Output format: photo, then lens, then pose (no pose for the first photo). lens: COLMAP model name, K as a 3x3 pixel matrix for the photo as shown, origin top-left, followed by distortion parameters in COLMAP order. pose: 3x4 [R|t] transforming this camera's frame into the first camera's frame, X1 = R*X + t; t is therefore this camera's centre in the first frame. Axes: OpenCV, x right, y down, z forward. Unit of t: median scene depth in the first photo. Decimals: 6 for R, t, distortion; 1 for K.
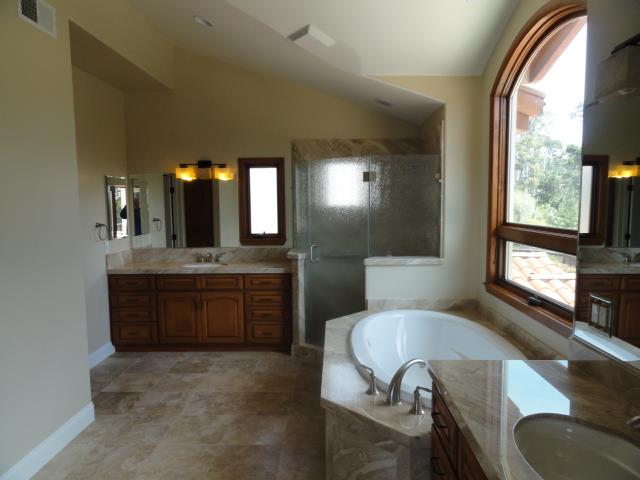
lens RADIAL K [[446.0, 0, 320.0], [0, 446.0, 240.0], [0, 0, 1]] dist [0.003561, 0.001260]
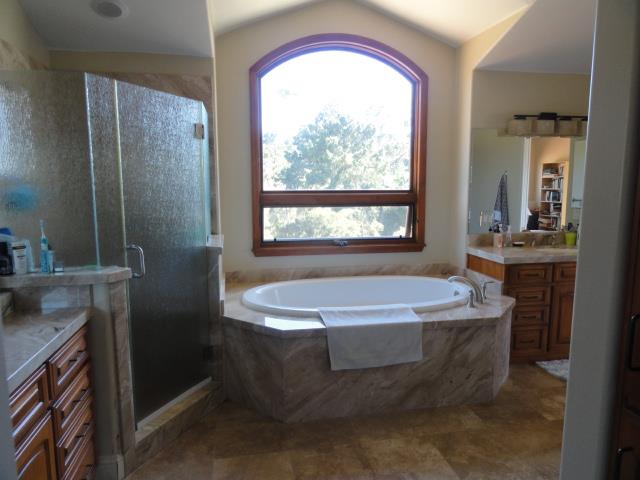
lens RADIAL K [[446.0, 0, 320.0], [0, 446.0, 240.0], [0, 0, 1]] dist [0.003561, 0.001260]
pose [[-0.210836, -0.109731, 0.971343, -0.753690], [0.090106, 0.987267, 0.131088, -0.053524], [-0.973360, 0.115162, -0.198264, 1.167882]]
